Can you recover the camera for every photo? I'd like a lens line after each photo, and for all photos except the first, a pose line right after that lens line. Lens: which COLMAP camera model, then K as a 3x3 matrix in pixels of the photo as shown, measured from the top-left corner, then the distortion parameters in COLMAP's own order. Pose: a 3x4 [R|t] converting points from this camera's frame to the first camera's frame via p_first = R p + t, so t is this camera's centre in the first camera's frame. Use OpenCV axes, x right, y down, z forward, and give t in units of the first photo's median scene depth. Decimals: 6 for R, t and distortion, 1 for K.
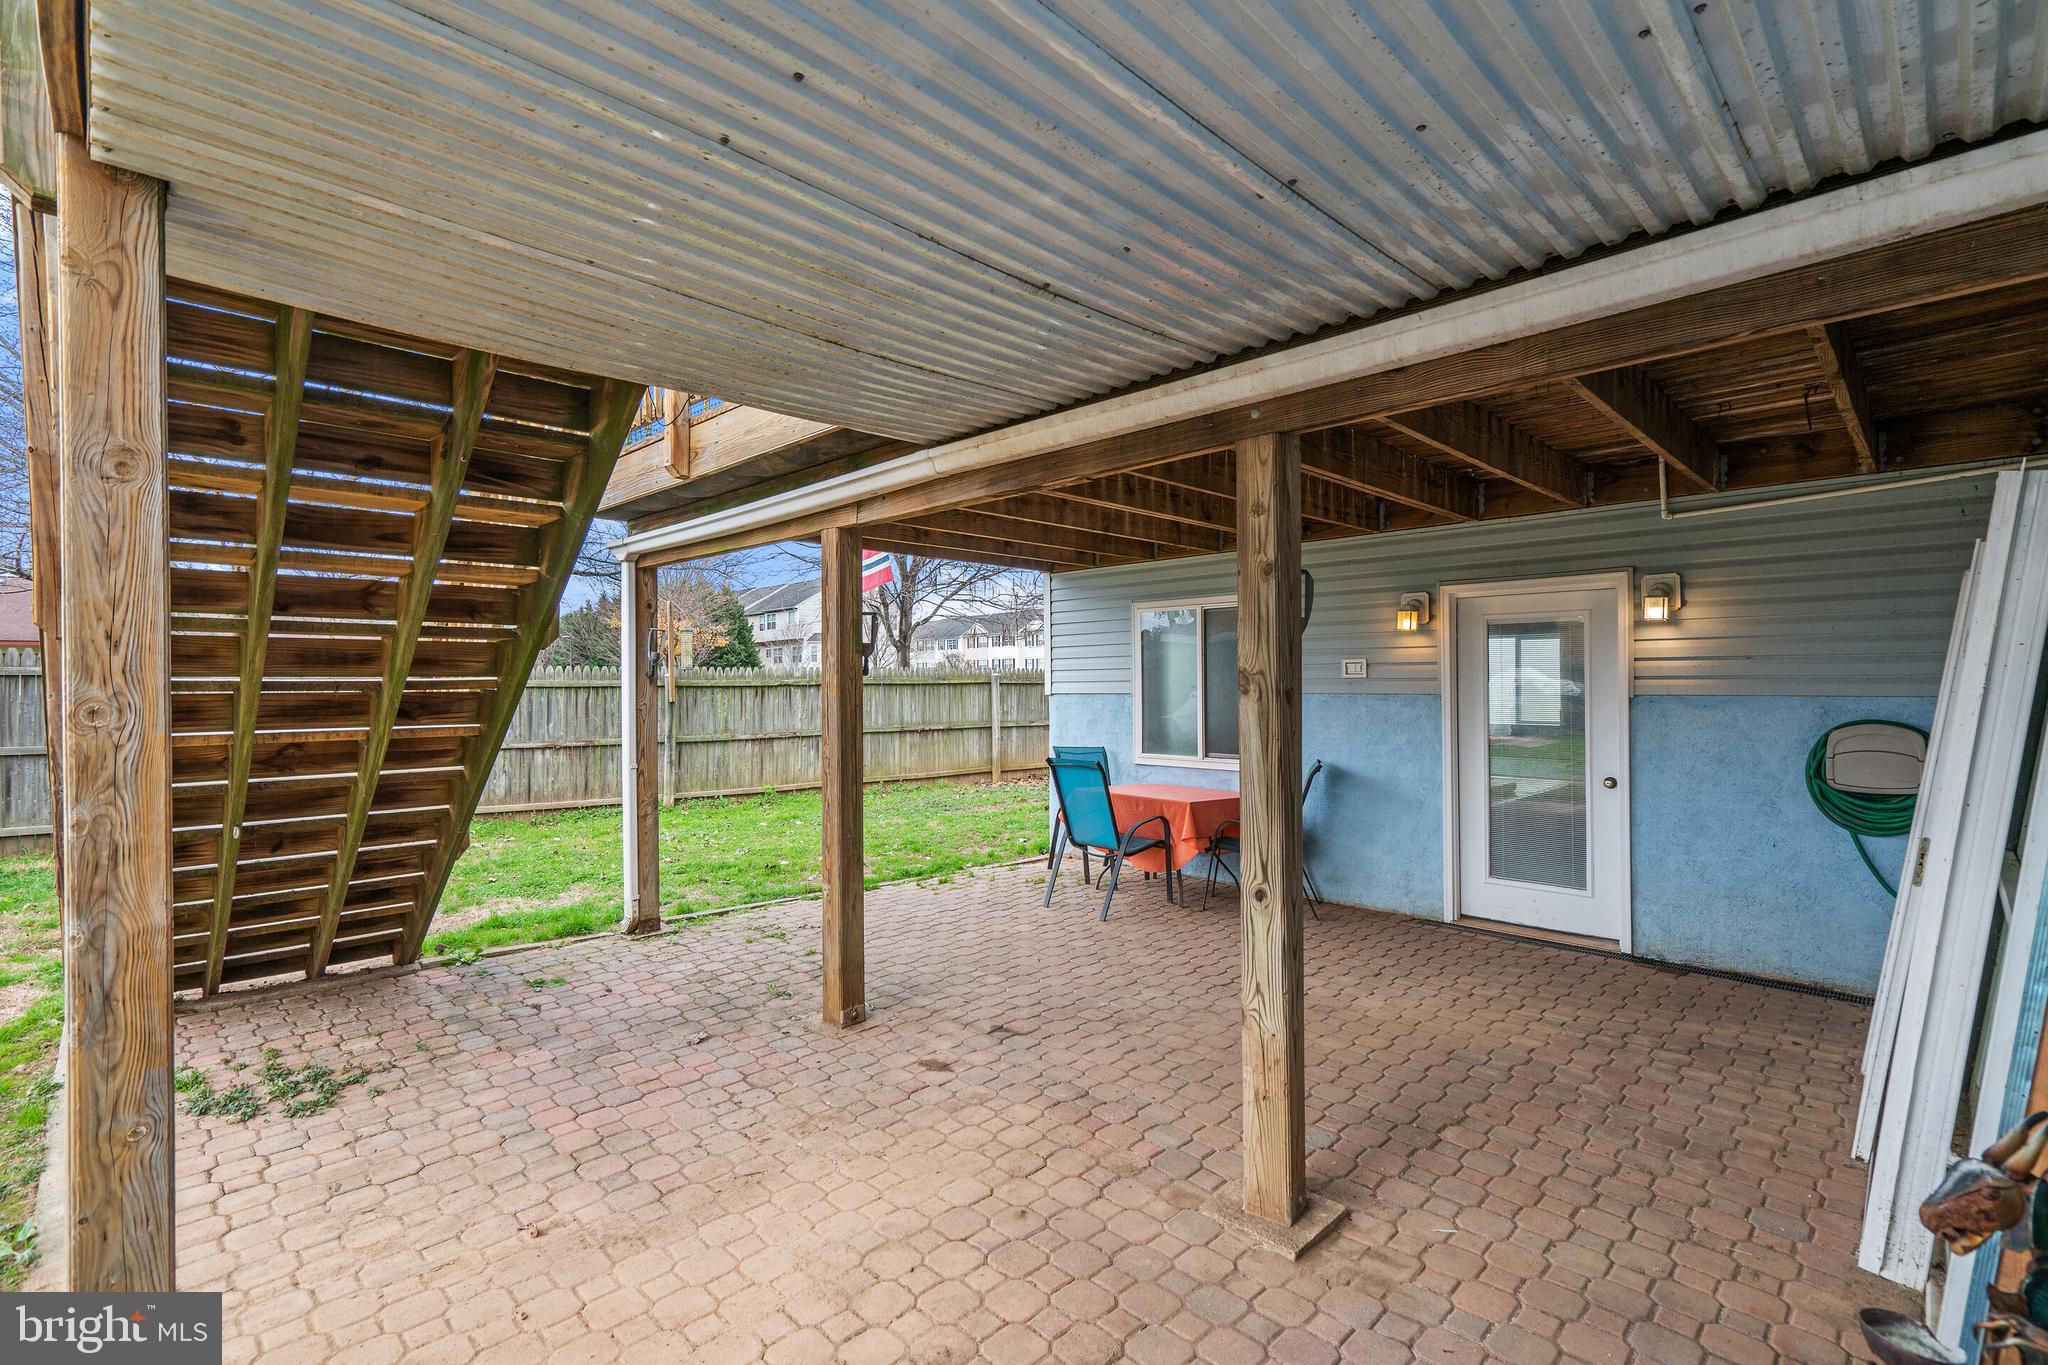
lens RADIAL K [[930.2, 0, 1028.4], [0, 930.2, 676.8], [0, 0, 1]] dist [0.008005, 0.000734]
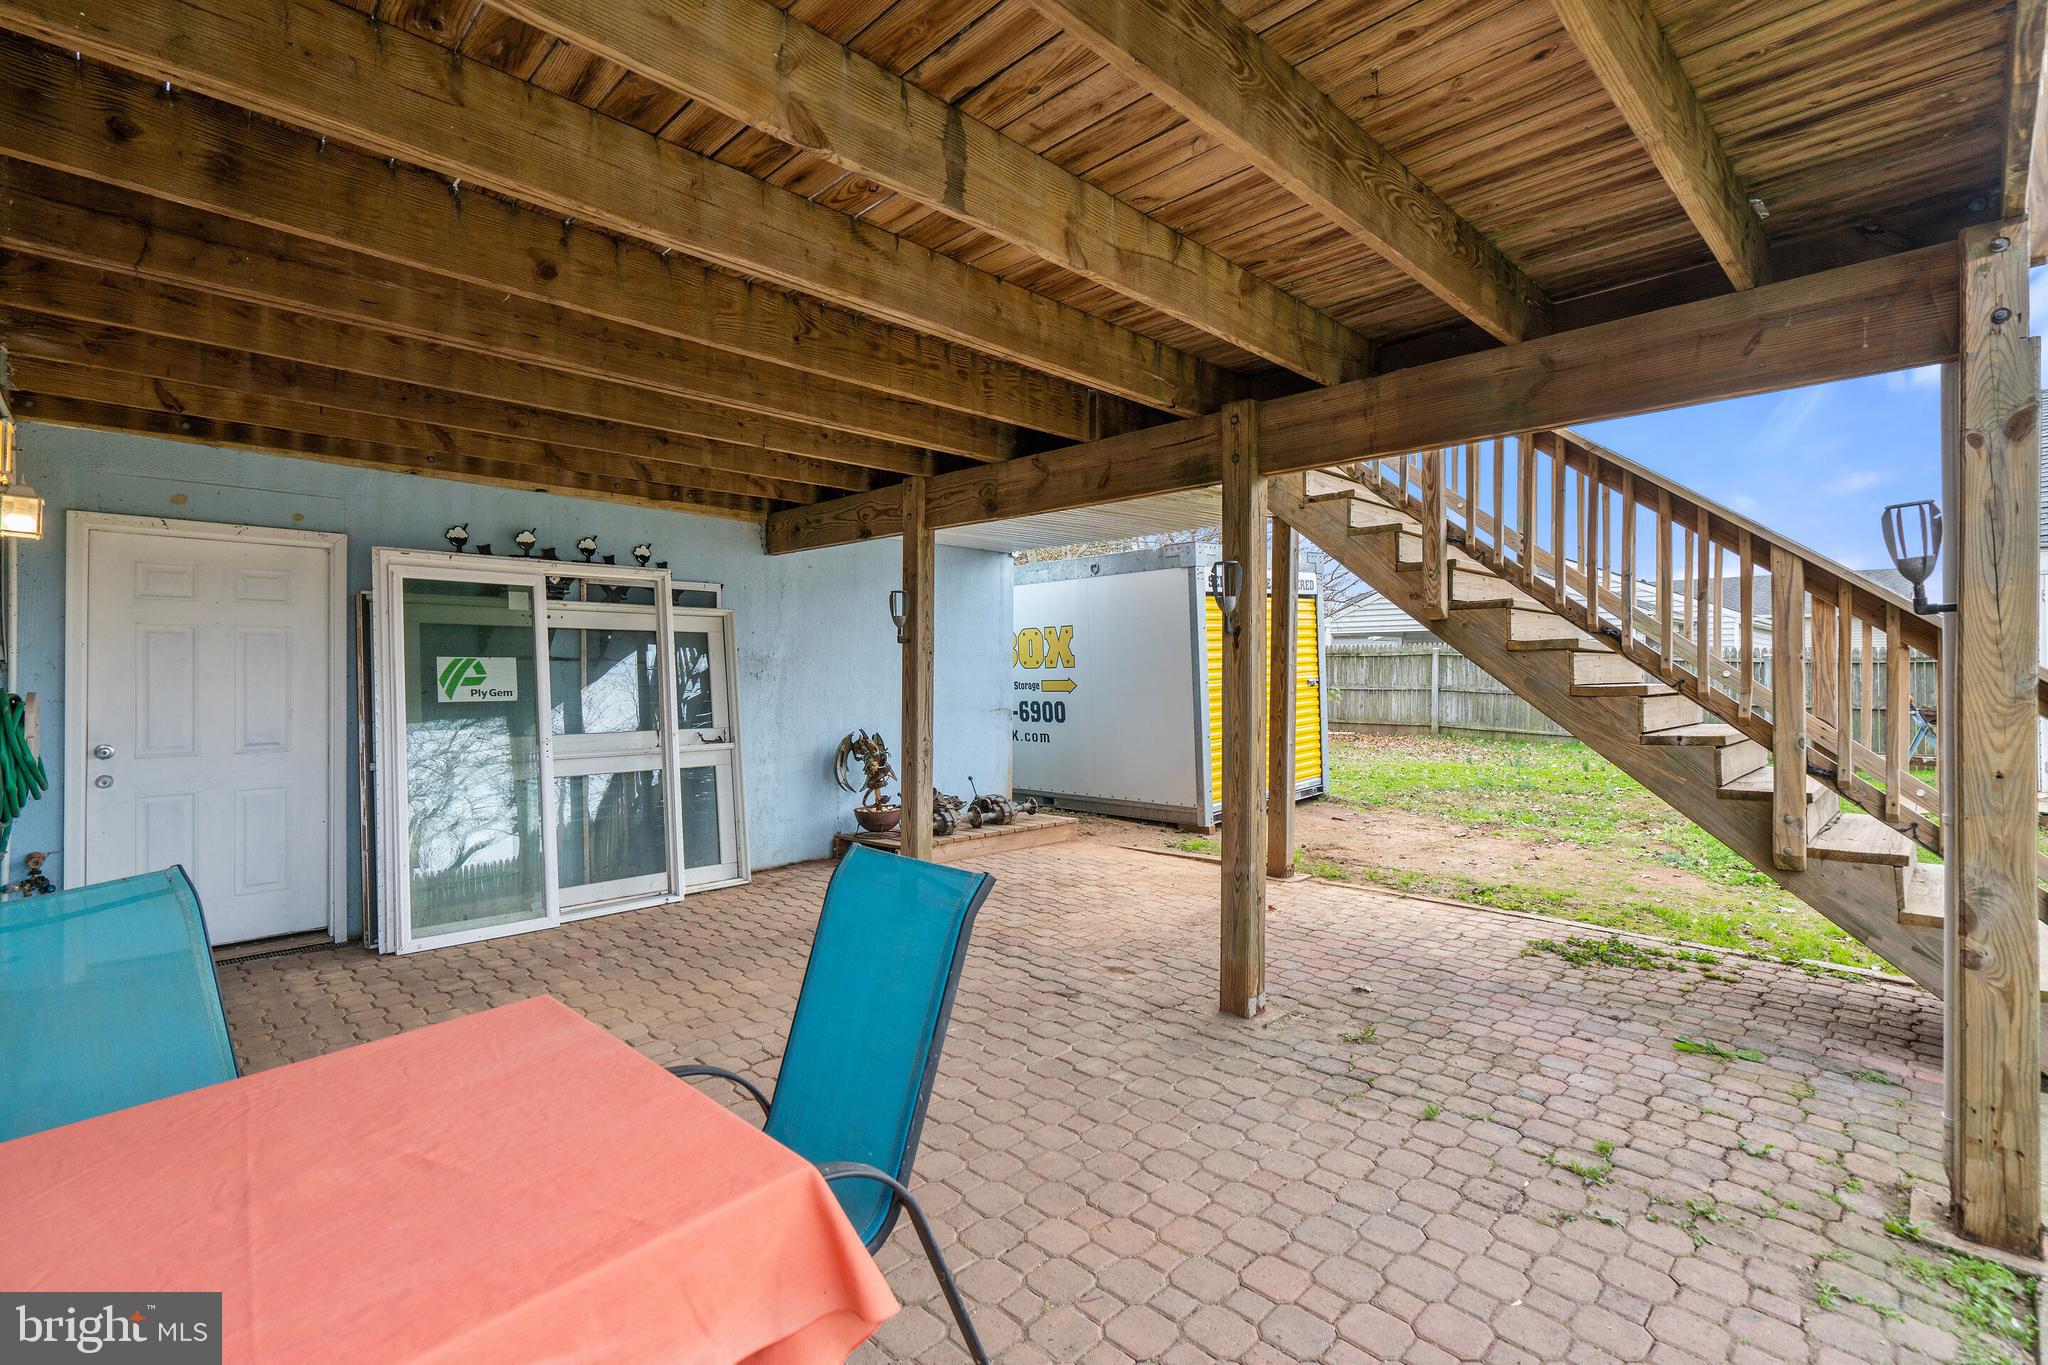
lens RADIAL K [[930.2, 0, 1021.8], [0, 930.2, 682.6], [0, 0, 1]] dist [0.008005, 0.000734]
pose [[-0.999960, 0.000350, 0.008907, 0.011679], [0.000450, 0.999937, 0.011231, 0.033591], [-0.008903, 0.011234, -0.999897, 1.858083]]
